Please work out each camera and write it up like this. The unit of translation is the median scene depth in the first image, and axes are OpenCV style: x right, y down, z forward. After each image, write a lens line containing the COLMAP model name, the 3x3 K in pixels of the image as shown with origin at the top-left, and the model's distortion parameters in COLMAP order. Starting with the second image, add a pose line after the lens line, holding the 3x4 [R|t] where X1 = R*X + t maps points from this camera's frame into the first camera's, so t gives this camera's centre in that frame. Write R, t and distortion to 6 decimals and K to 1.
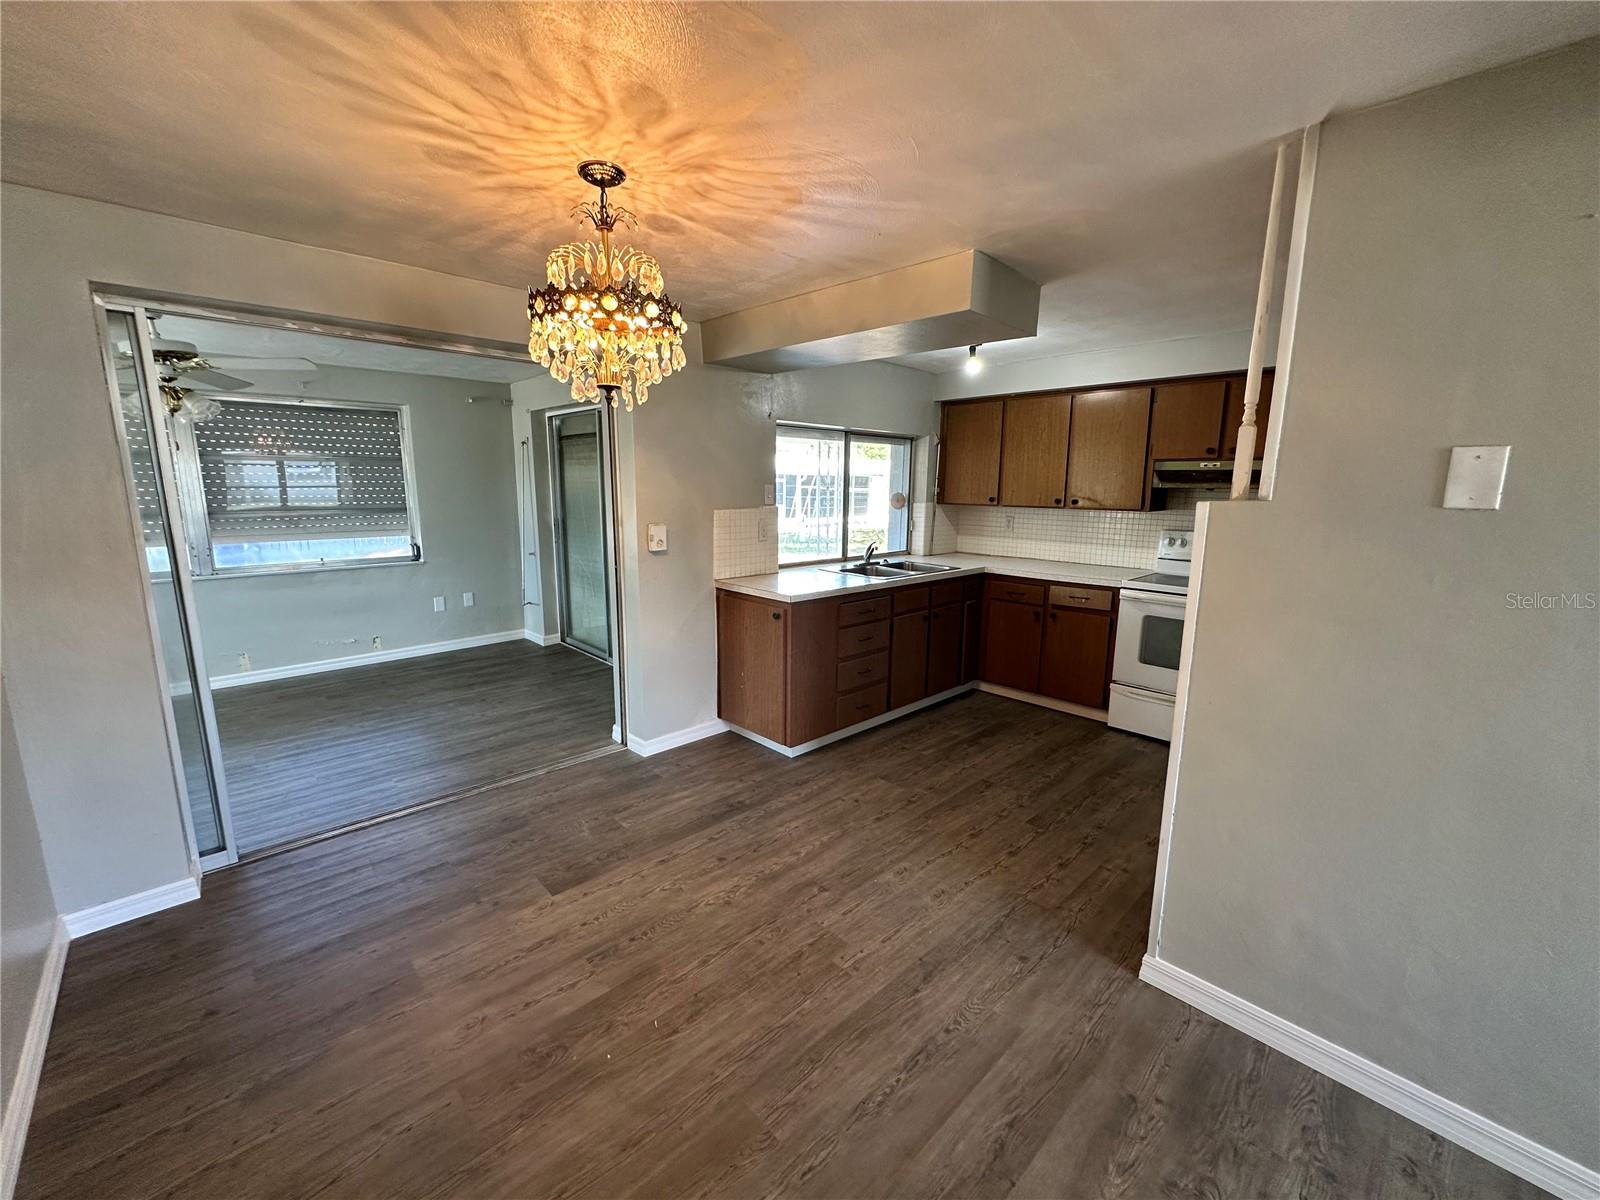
lens RADIAL K [[640.7, 0, 800.0], [0, 640.7, 594.9], [0, 0, 1]] dist [-0.005669, 0.001688]
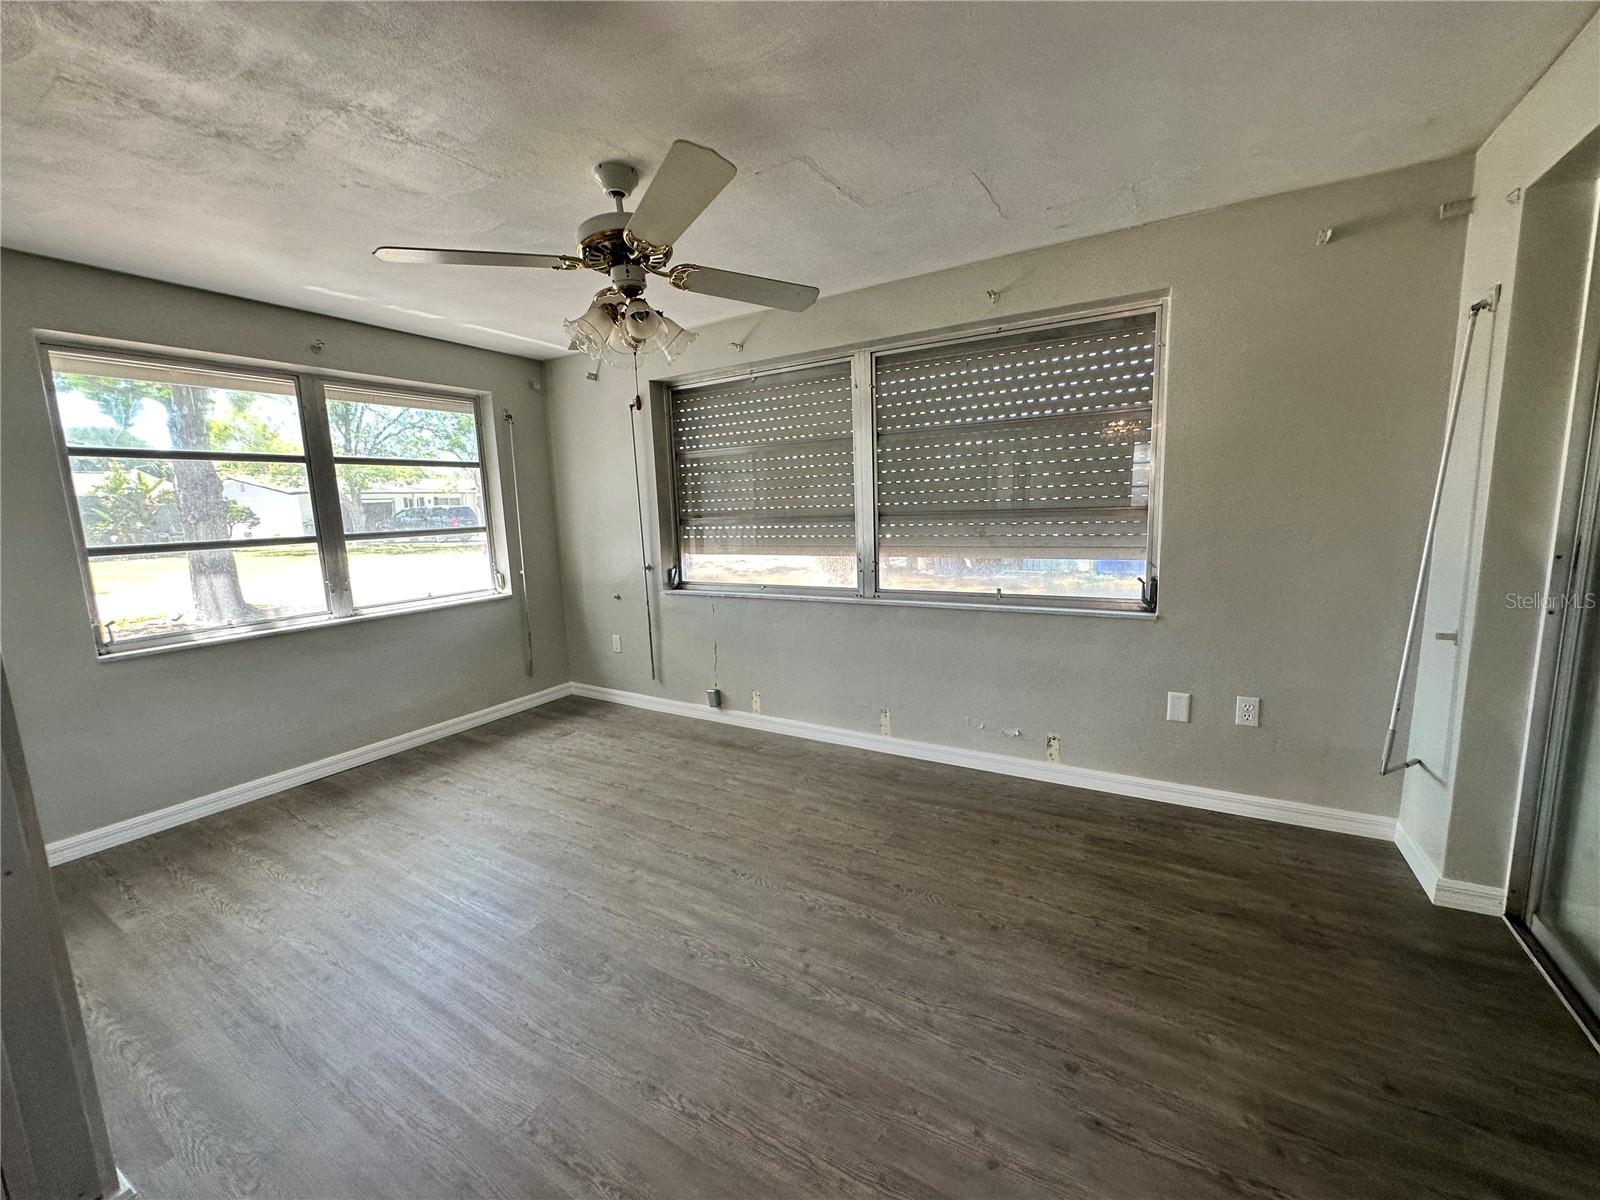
lens RADIAL K [[640.7, 0, 800.5], [0, 640.7, 596.2], [0, 0, 1]] dist [-0.005669, 0.001688]
pose [[0.263543, 0.124596, -0.956567, -0.274160], [-0.127810, 0.987391, 0.093399, -0.109096], [0.956143, 0.097644, 0.276145, 0.847999]]
